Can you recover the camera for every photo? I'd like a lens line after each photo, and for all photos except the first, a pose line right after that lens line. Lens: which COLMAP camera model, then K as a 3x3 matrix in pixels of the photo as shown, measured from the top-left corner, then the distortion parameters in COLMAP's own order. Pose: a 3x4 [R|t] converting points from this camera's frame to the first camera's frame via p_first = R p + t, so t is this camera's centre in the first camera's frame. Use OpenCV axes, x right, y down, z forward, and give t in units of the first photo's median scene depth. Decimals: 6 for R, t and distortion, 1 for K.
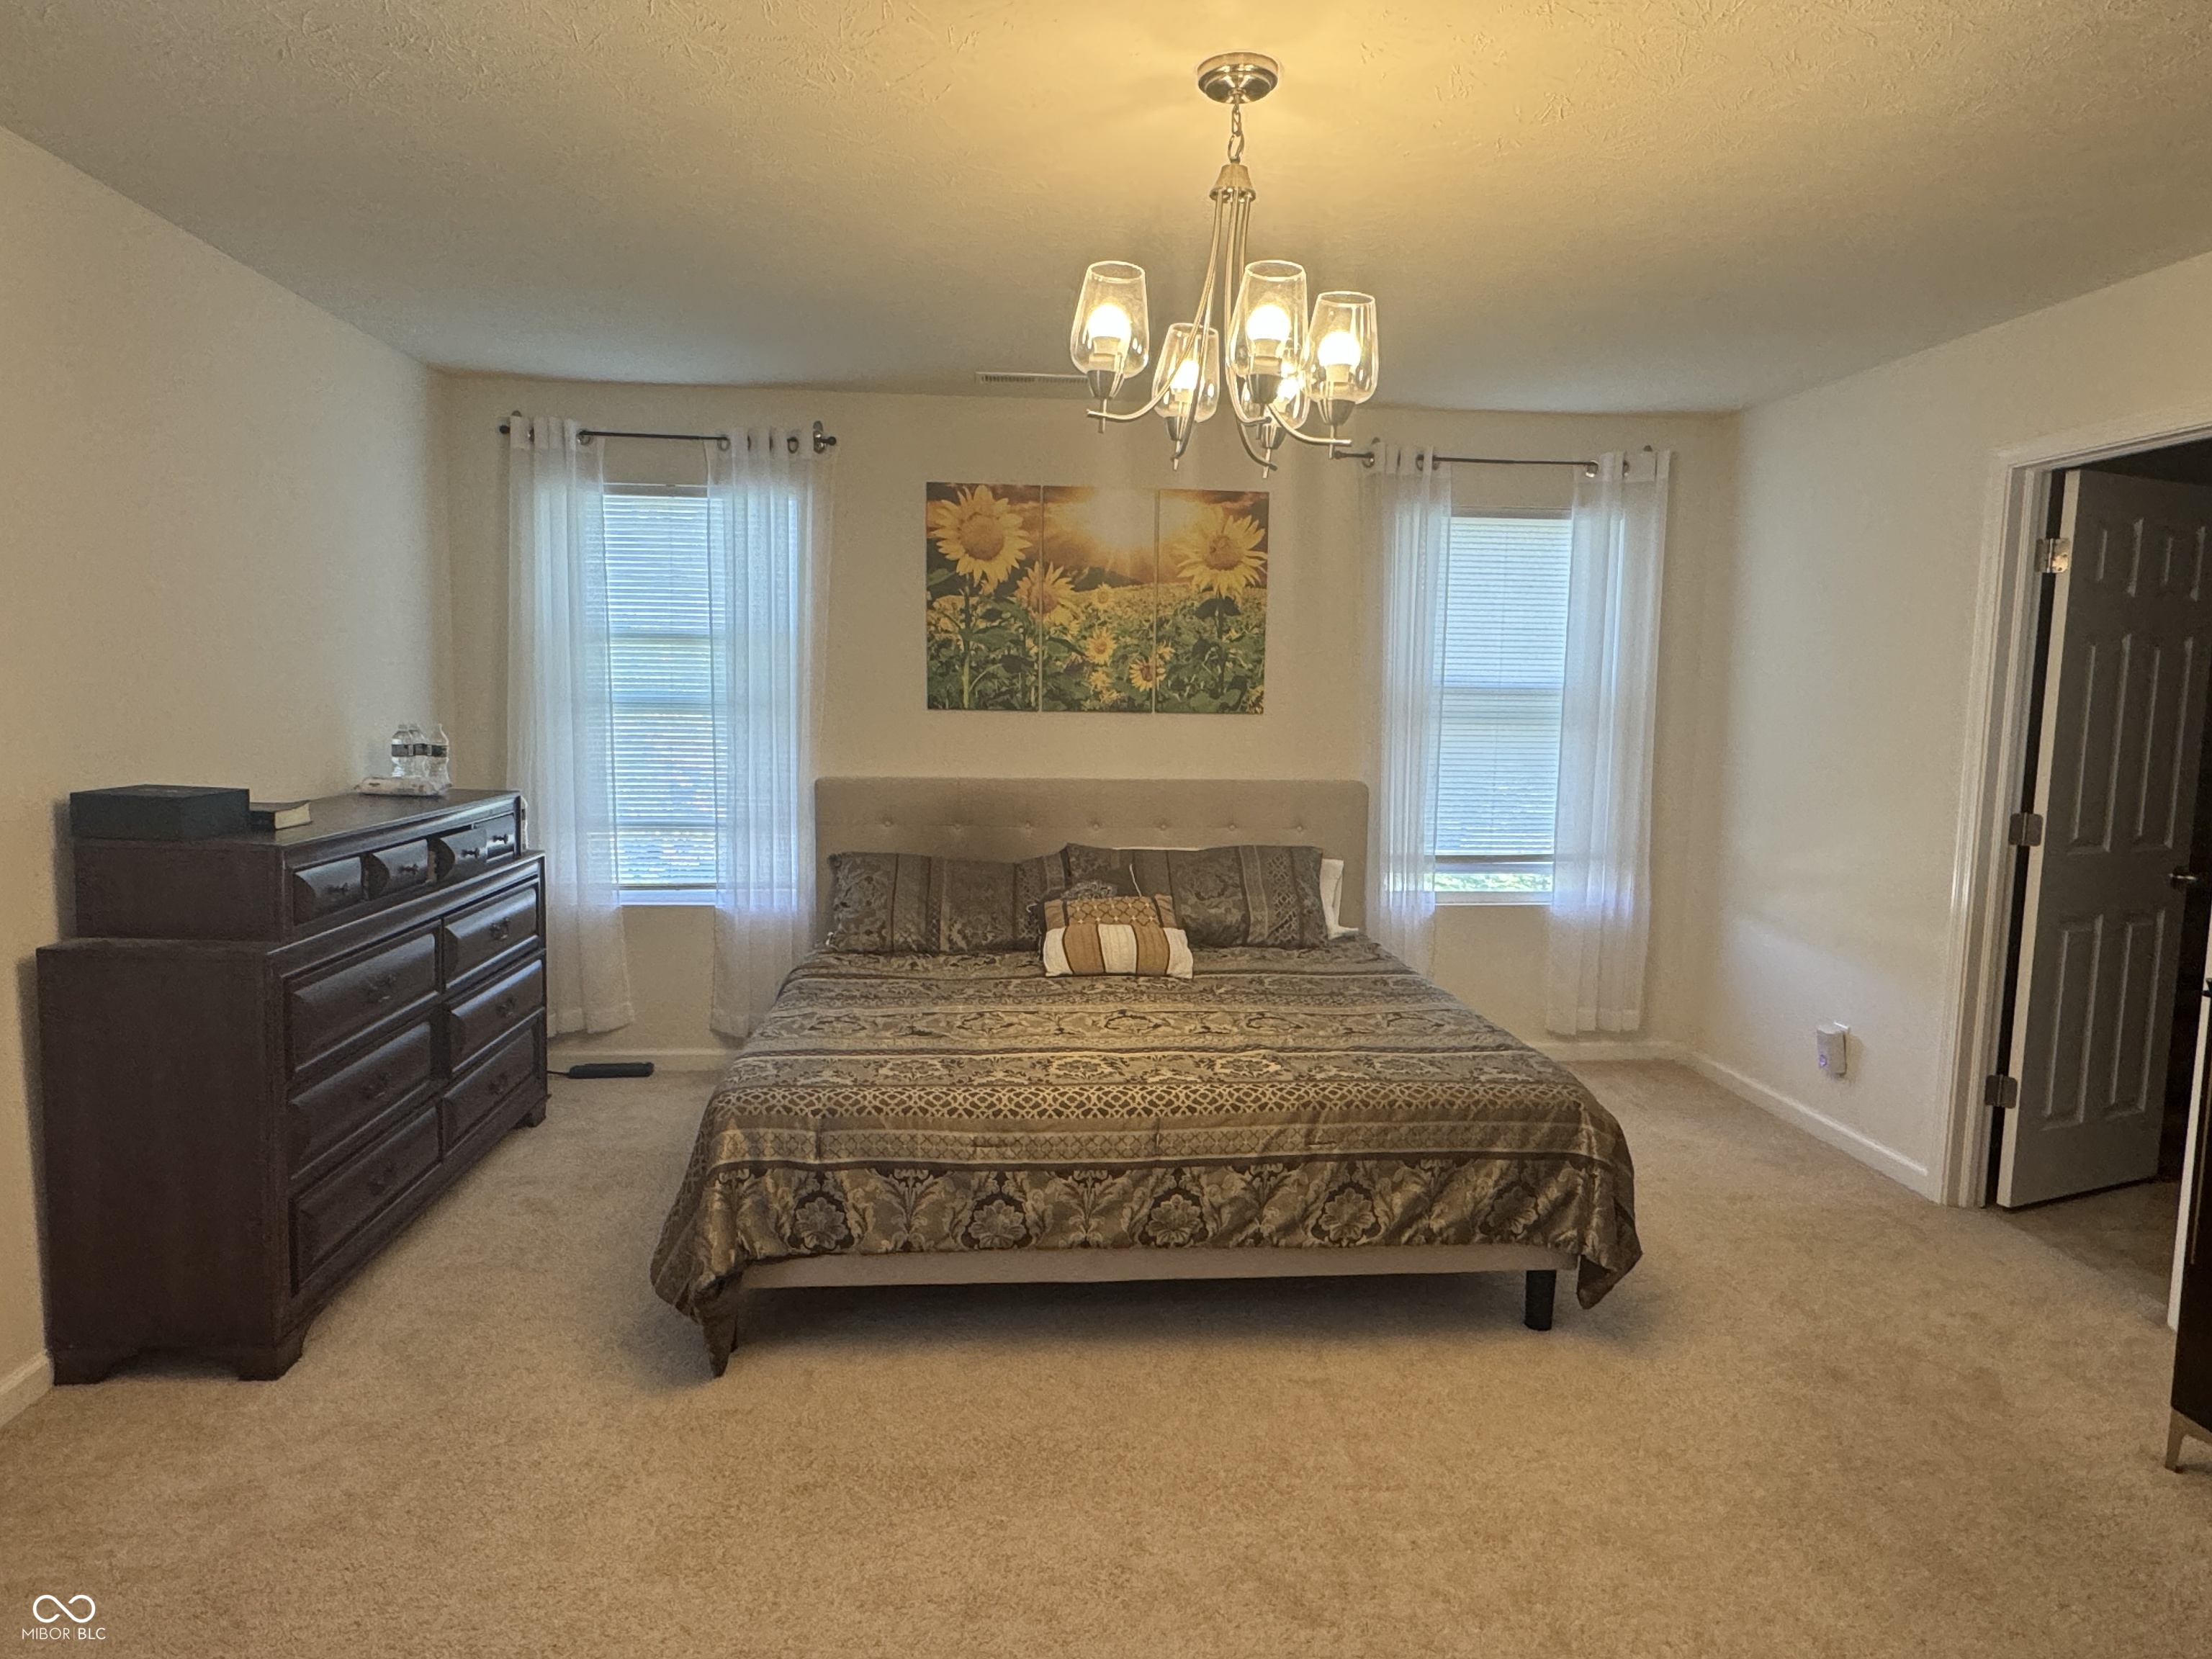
lens RADIAL K [[1336.6, 0, 1096.2], [0, 1336.6, 822.3], [0, 0, 1]] dist [-0.005082, 0.008143]
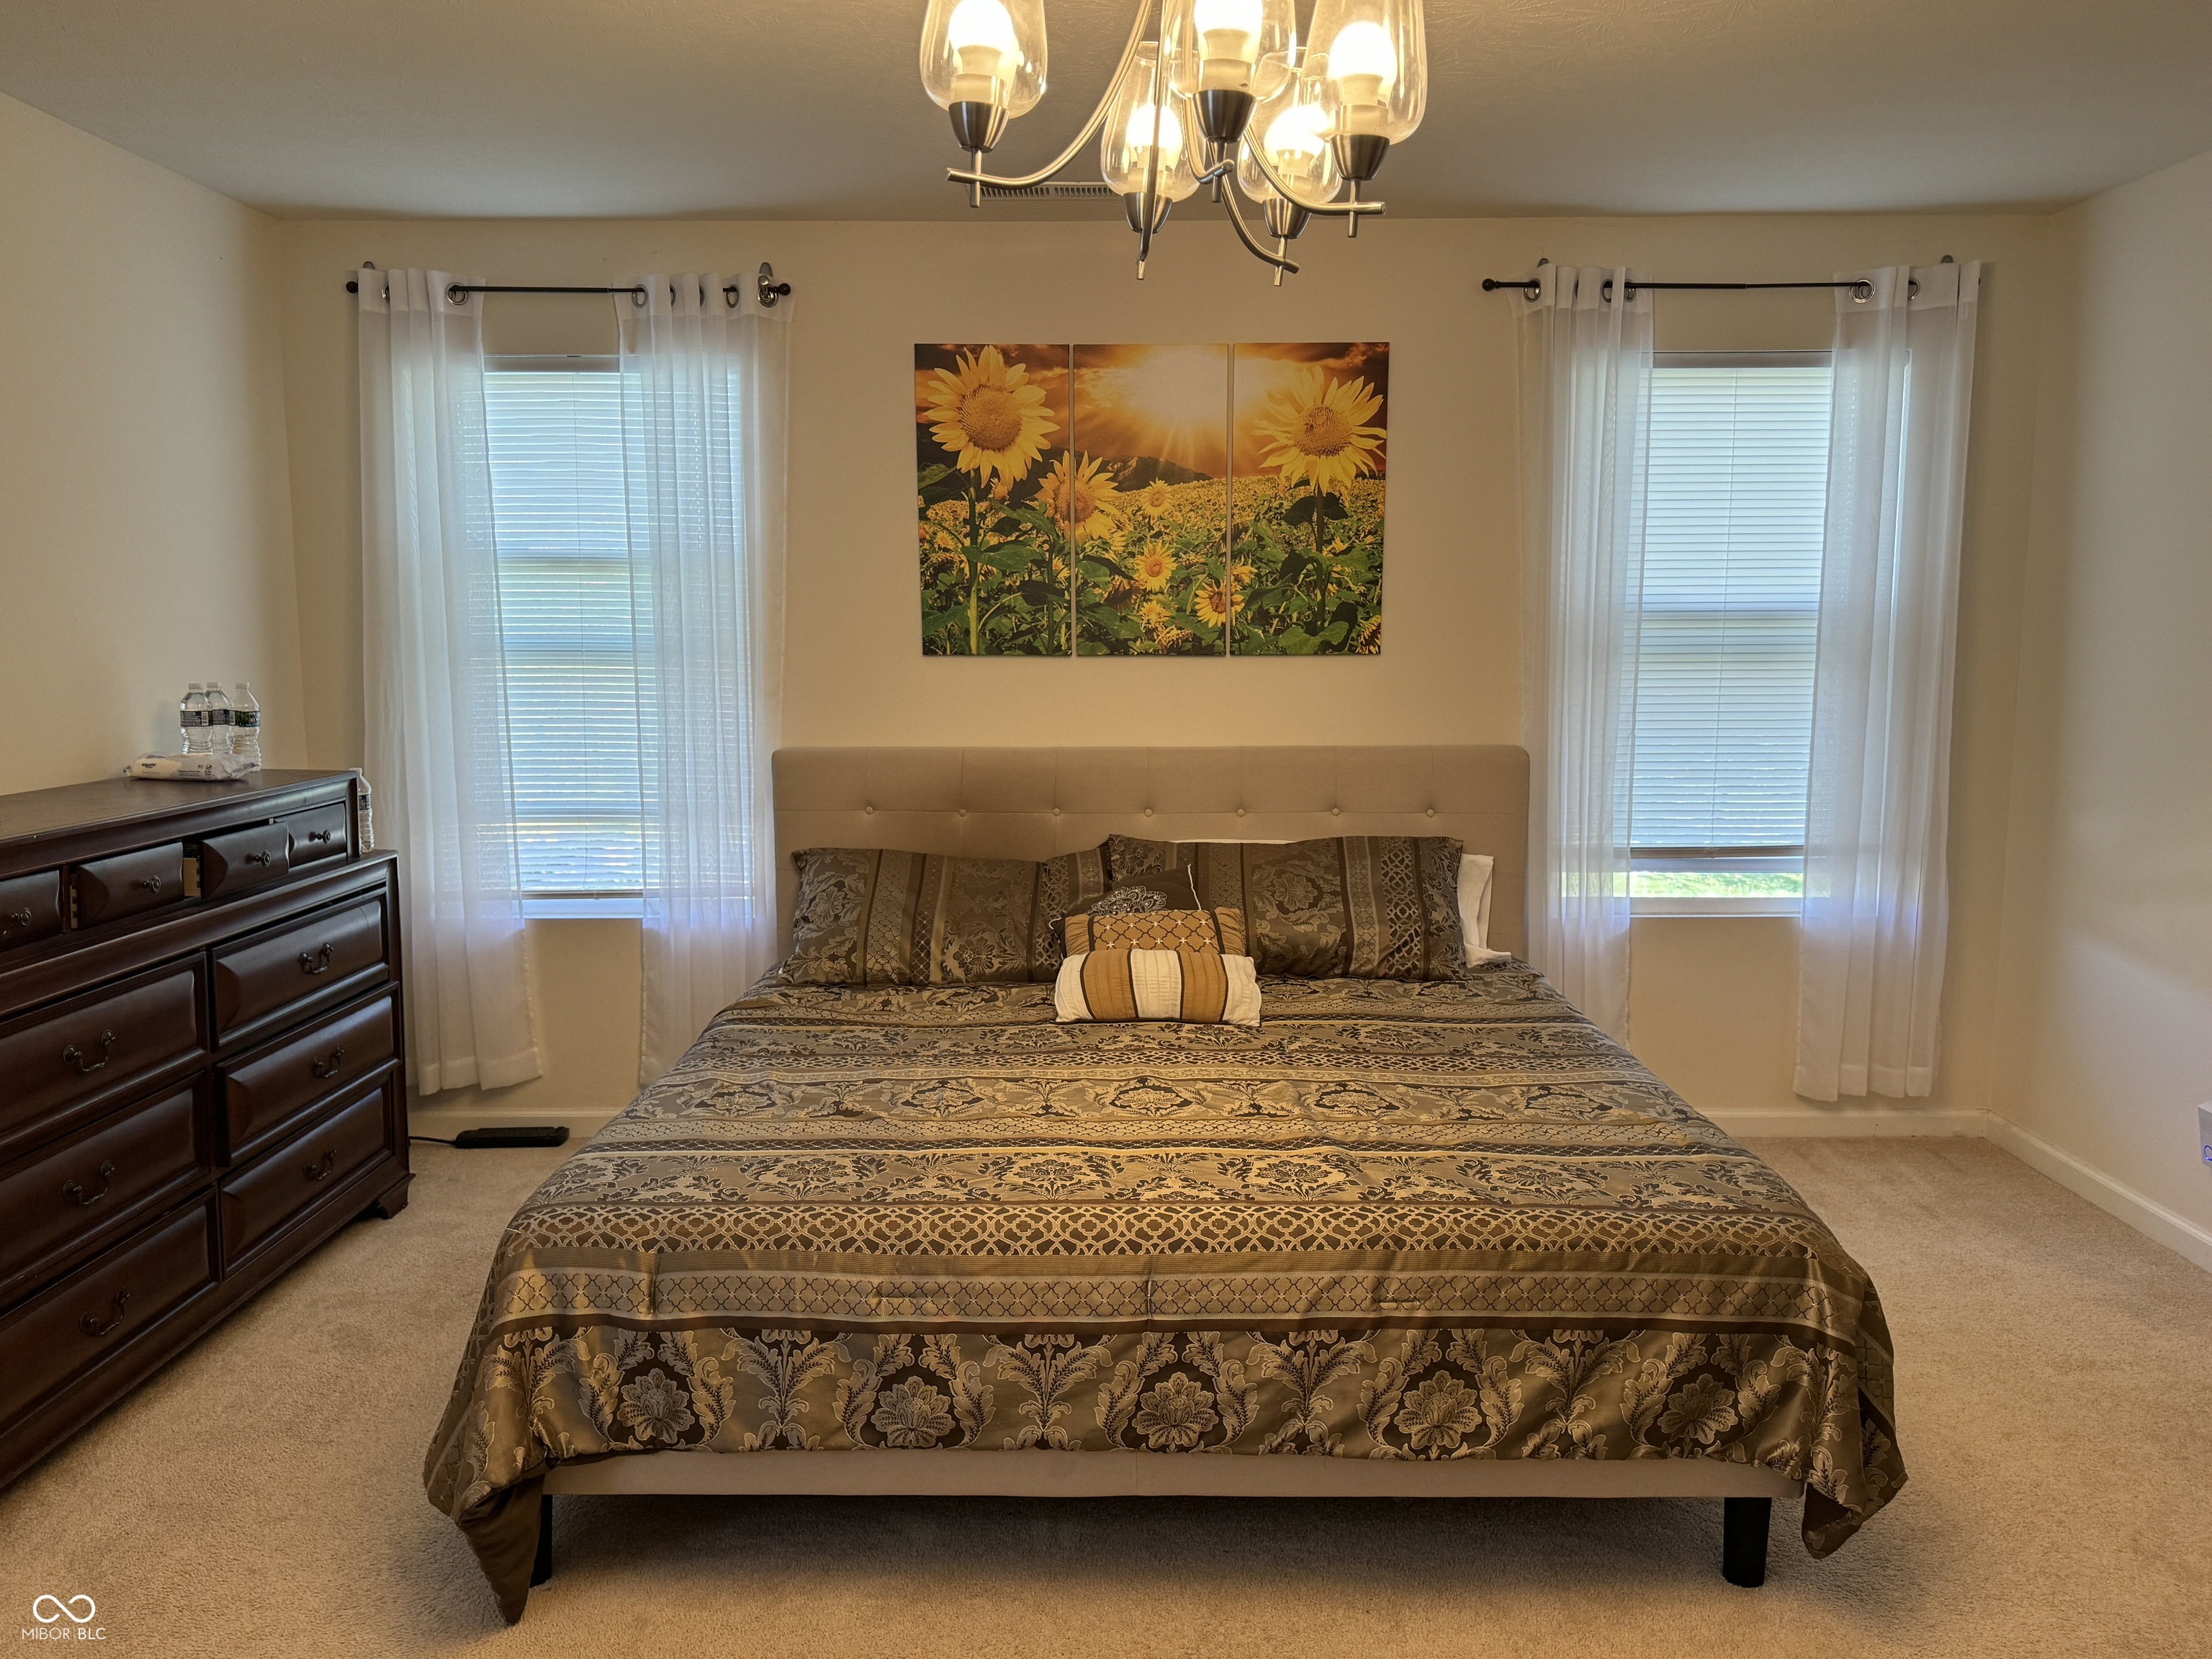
lens RADIAL K [[1656.2, 0, 1086.9], [0, 1656.2, 830.8], [0, 0, 1]] dist [0.076186, -0.086314]
pose [[0.995749, -0.004445, -0.092002, 0.058121], [0.006579, 0.999716, 0.022906, -0.008703], [0.091874, -0.023414, 0.995495, 0.102963]]
